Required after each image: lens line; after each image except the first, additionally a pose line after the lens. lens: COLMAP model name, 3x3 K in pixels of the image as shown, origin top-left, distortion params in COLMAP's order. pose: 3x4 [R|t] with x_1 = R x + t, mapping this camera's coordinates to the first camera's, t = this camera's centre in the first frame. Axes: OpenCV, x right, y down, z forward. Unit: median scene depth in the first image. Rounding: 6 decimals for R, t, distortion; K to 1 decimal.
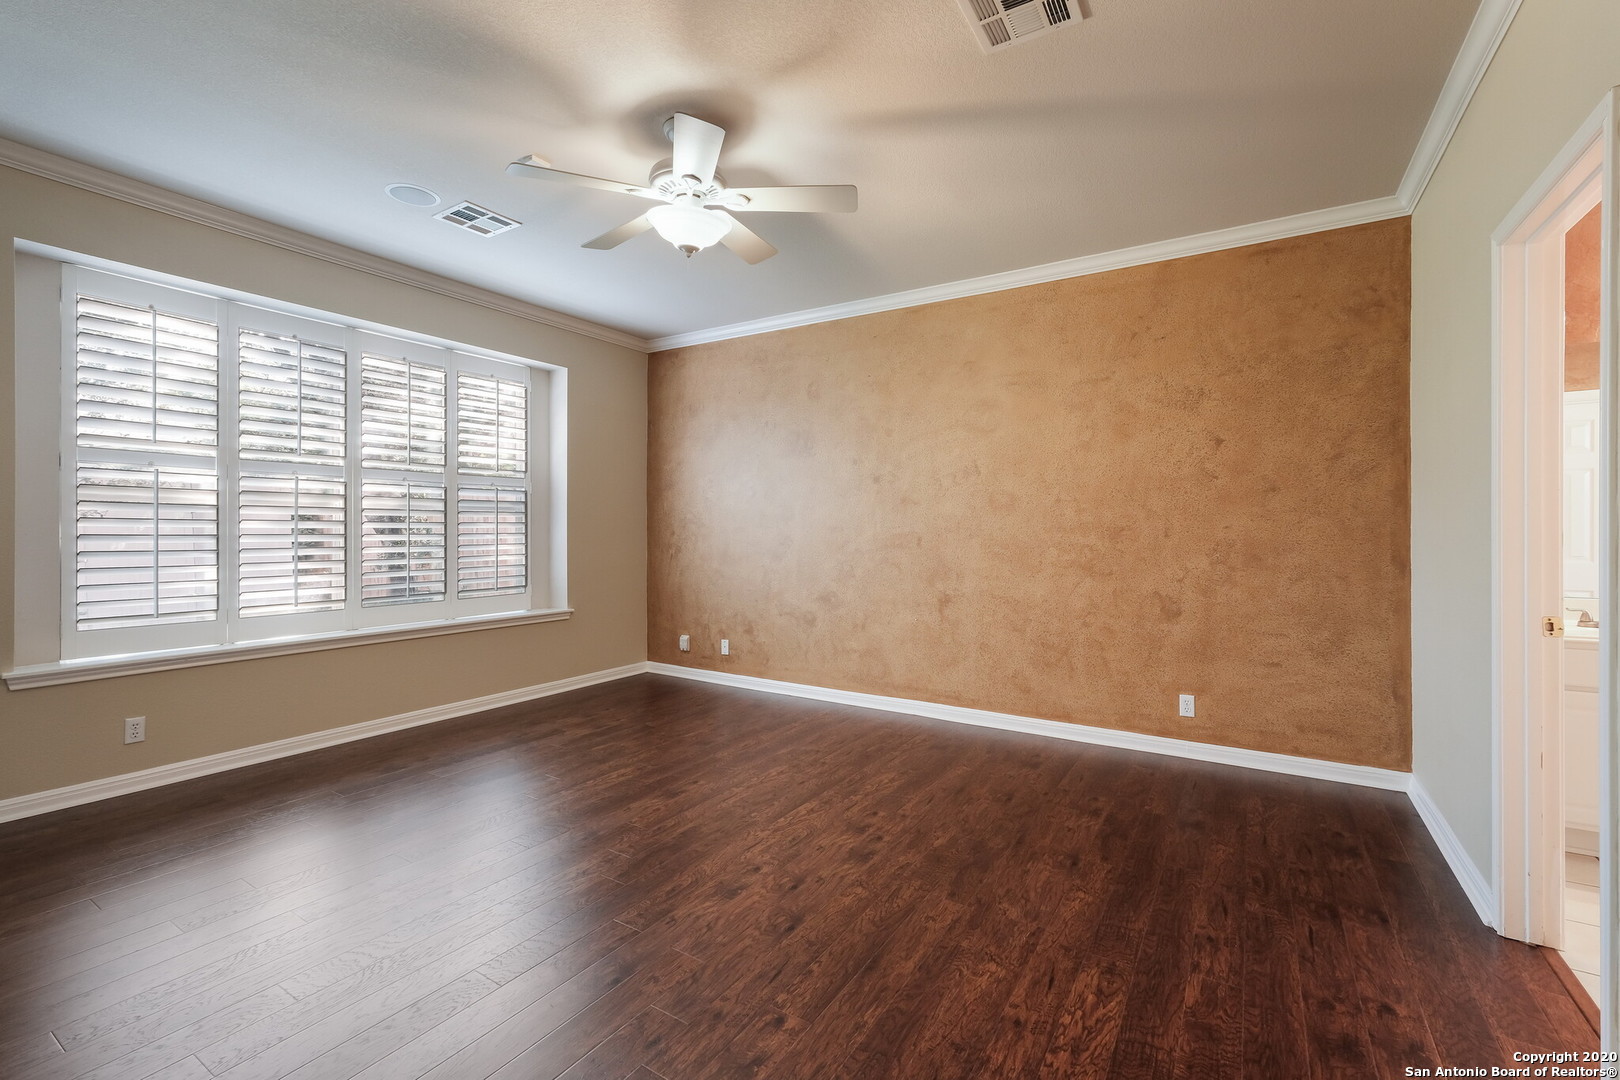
lens RADIAL K [[704.1, 0, 802.9], [0, 704.1, 538.4], [0, 0, 1]] dist [0.002539, 0.000864]
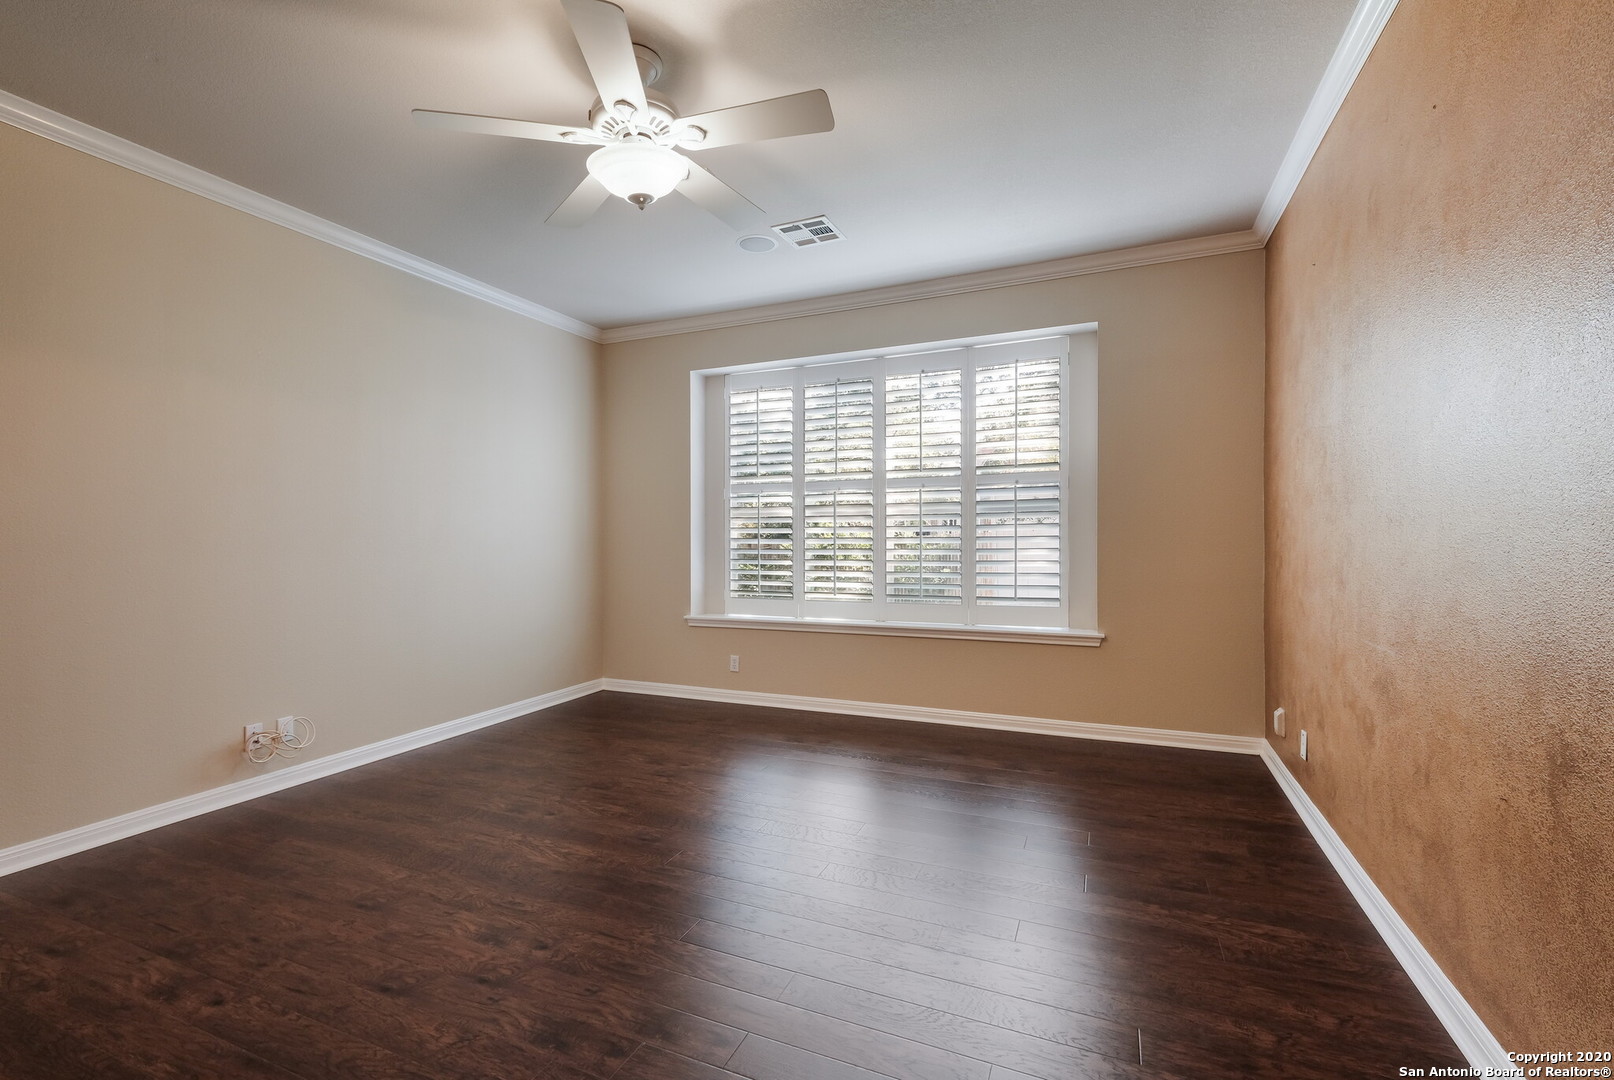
lens RADIAL K [[702.8, 0, 803.3], [0, 702.8, 547.0], [0, 0, 1]] dist [0.014889, 0.000319]
pose [[0.153422, 0.013543, -0.988068, 0.527239], [-0.005095, 0.999904, 0.012914, -0.005988], [0.988148, 0.003052, 0.153476, 0.782543]]
